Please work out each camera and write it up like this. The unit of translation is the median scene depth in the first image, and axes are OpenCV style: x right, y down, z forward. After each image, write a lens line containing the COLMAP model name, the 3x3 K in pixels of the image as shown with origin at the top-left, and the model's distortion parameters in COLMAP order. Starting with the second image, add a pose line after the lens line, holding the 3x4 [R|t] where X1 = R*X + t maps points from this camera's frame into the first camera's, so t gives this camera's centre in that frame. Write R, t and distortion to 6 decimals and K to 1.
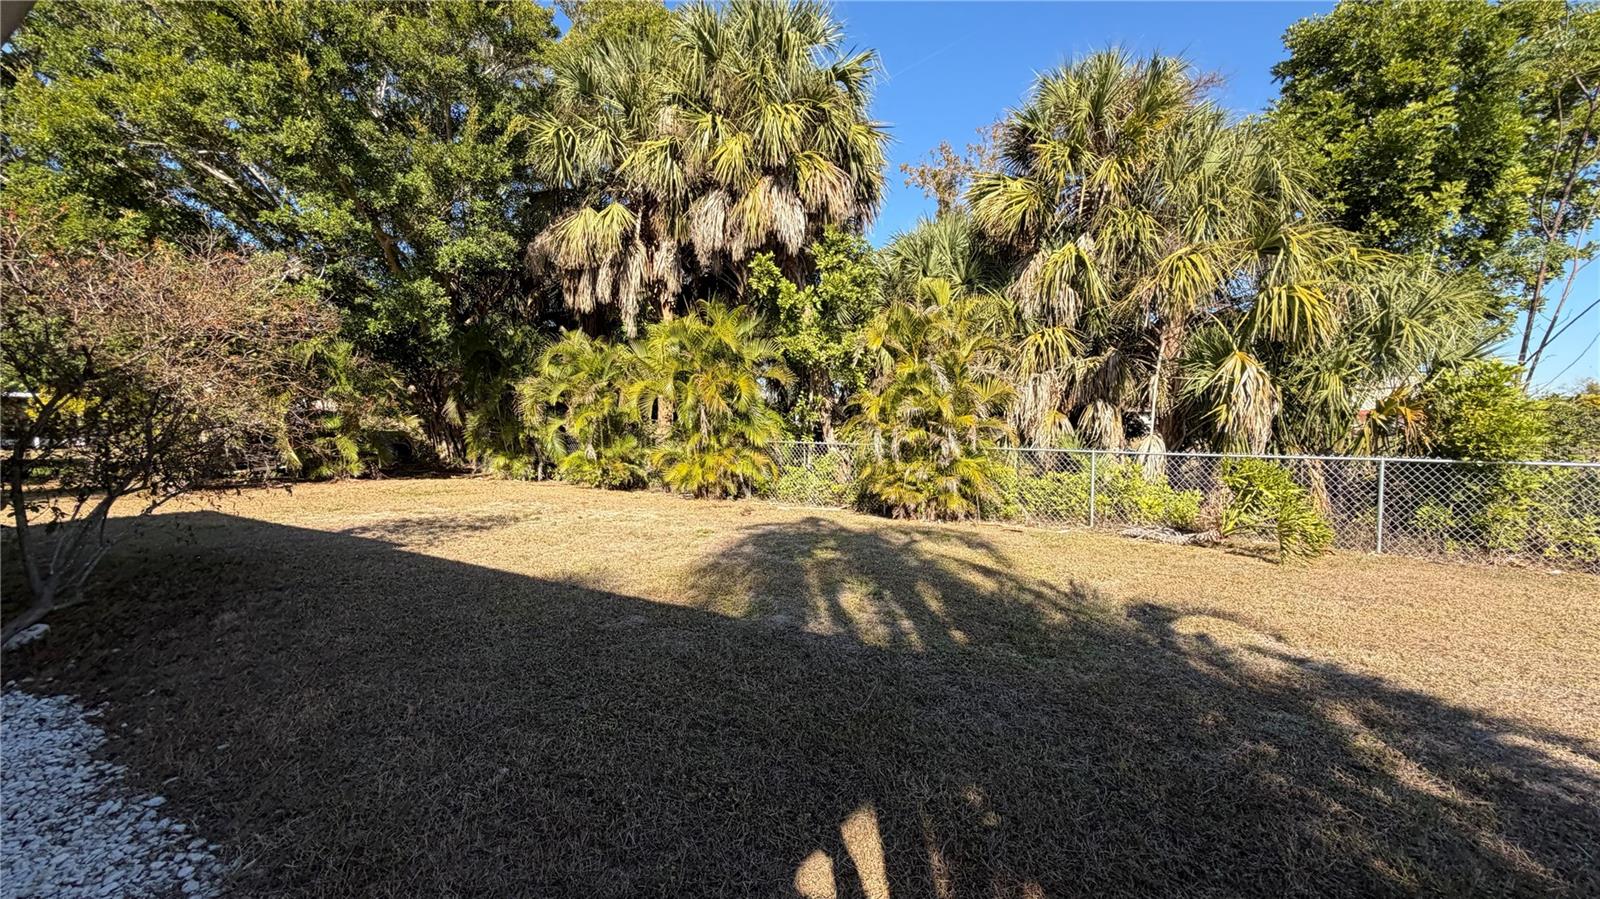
lens RADIAL K [[637.5, 0, 800.0], [0, 637.5, 449.5], [0, 0, 1]] dist [0.001041, -0.000050]
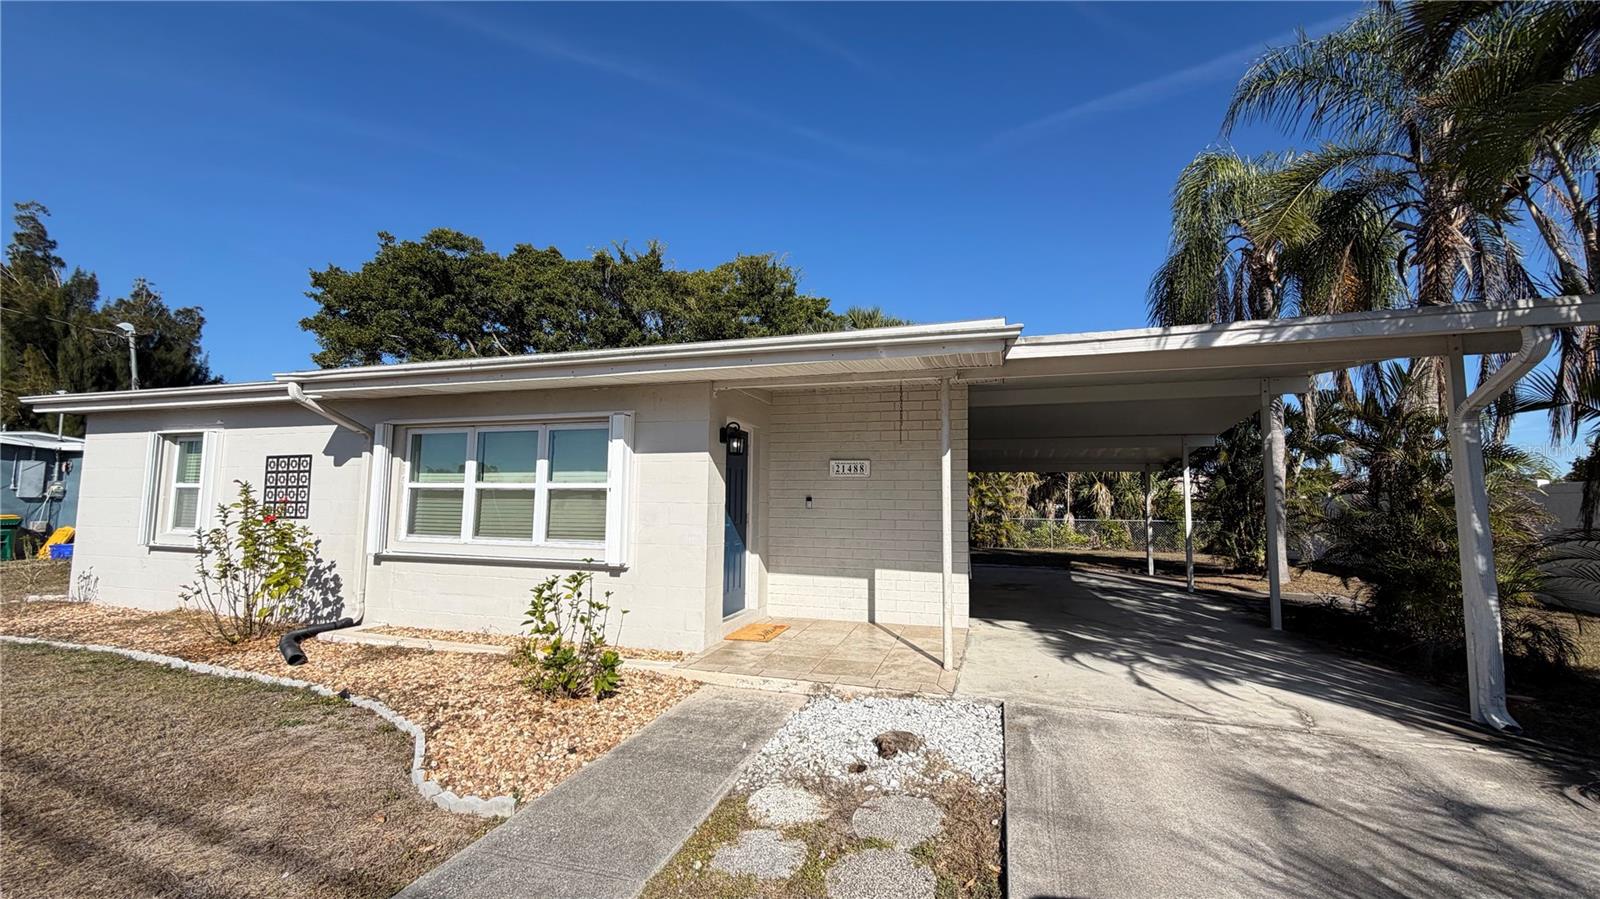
lens RADIAL K [[628.6, 0, 800.0], [0, 628.6, 449.5], [0, 0, 1]] dist [-0.001955, -0.000052]
pose [[0.975666, 0.022838, 0.218071, -0.750225], [0.005215, 0.991862, -0.127208, 0.028241], [-0.219202, 0.125249, 0.967607, -0.875281]]
